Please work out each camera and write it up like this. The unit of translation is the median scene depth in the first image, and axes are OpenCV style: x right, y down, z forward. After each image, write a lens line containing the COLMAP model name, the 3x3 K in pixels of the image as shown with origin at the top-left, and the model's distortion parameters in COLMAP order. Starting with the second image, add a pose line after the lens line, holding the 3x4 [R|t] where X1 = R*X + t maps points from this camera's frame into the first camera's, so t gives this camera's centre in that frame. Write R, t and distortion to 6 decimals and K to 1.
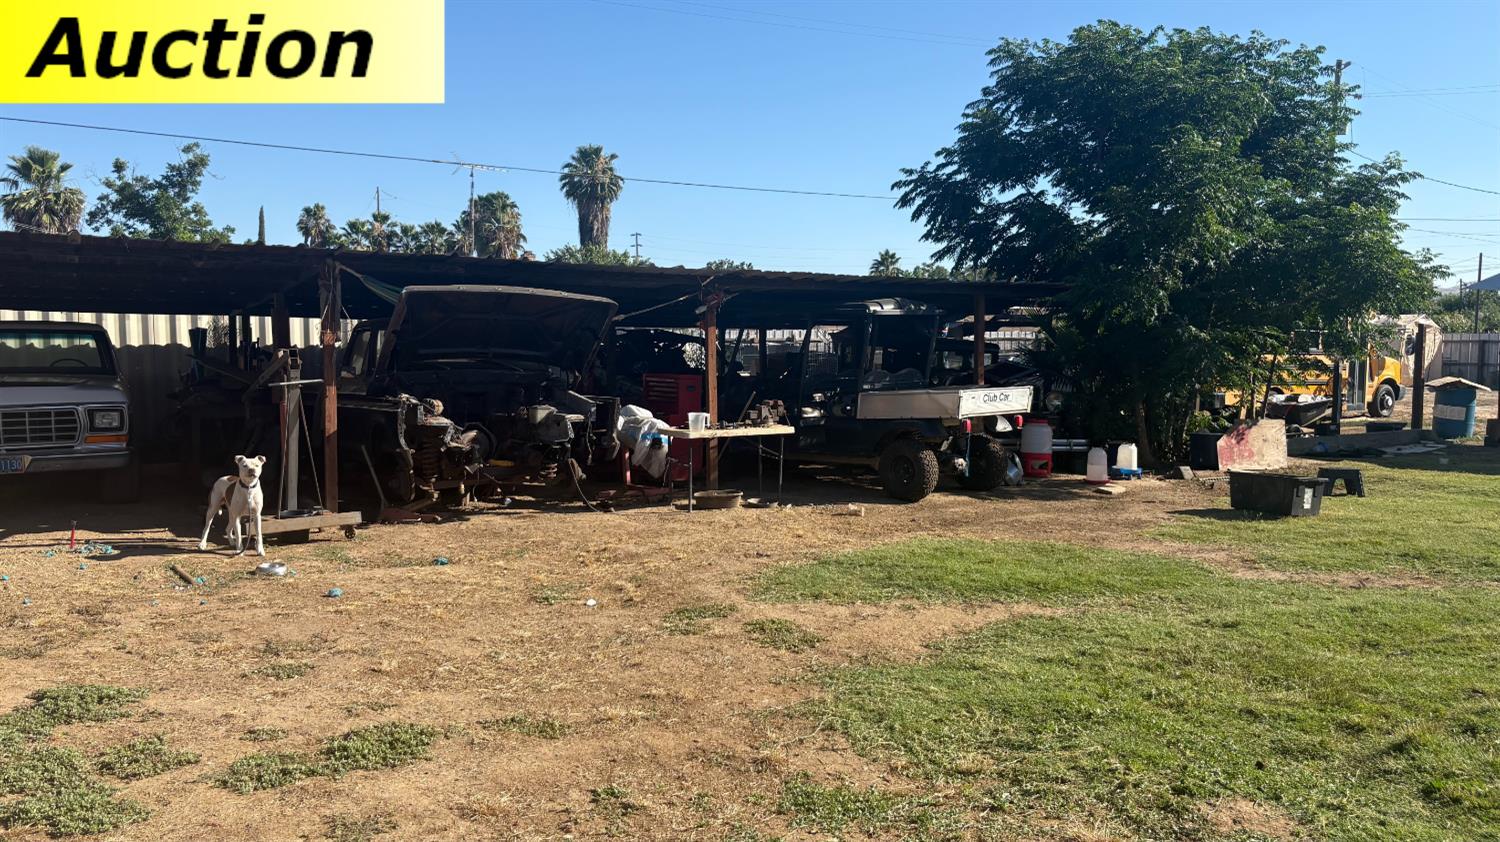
lens RADIAL K [[1140.5, 0, 744.8], [0, 1140.5, 408.4], [0, 0, 1]] dist [0.055548, -0.060635]
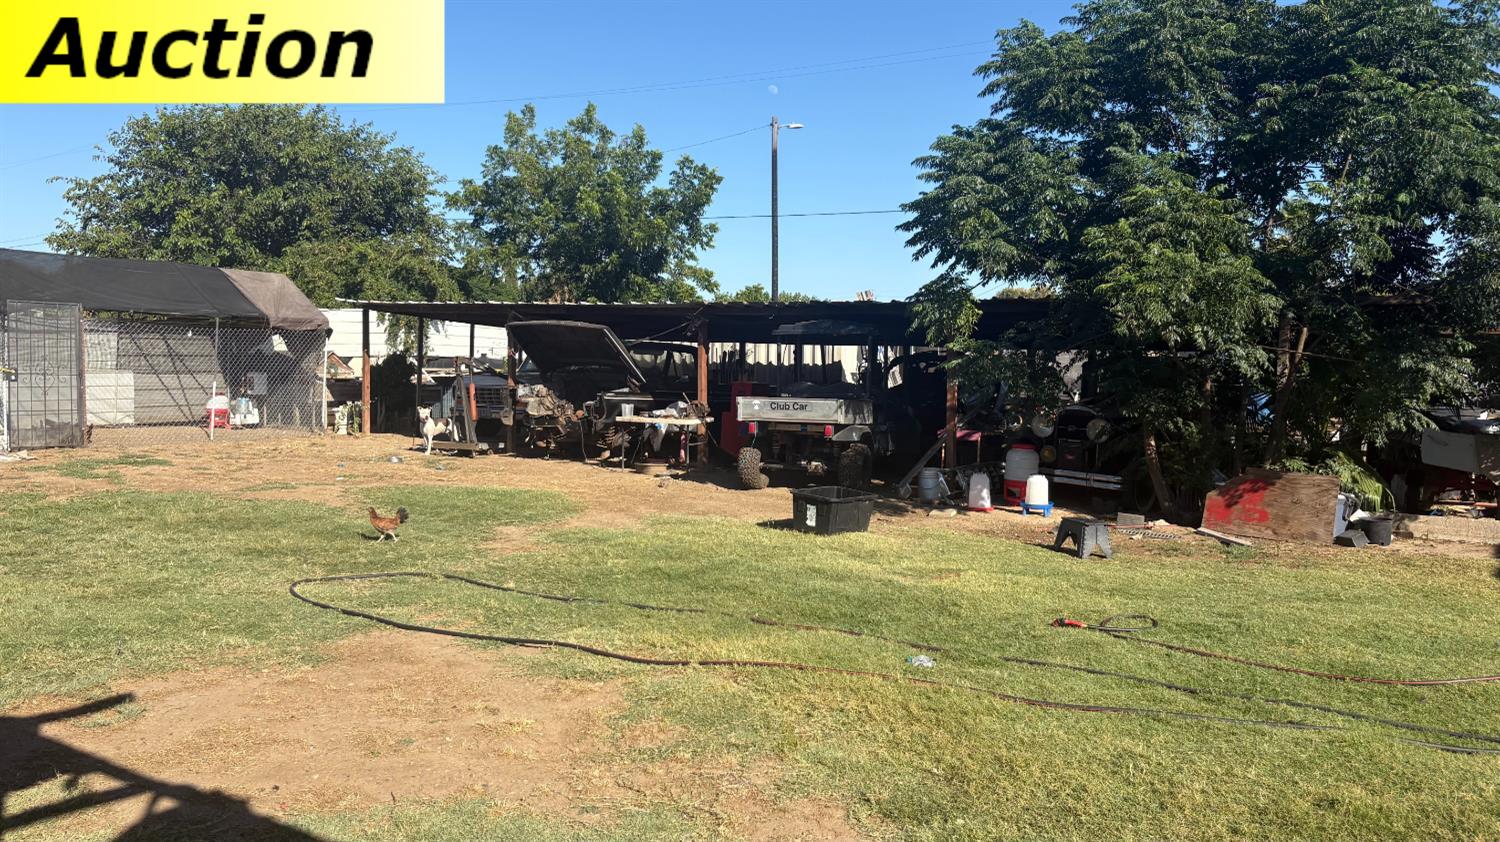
lens RADIAL K [[1140.5, 0, 744.8], [0, 1140.5, 408.4], [0, 0, 1]] dist [0.055548, -0.060635]
pose [[0.324372, 0.041273, -0.945029, 1.099106], [-0.077739, 0.996831, 0.016852, -0.020552], [0.942730, 0.067999, 0.326552, 0.539066]]
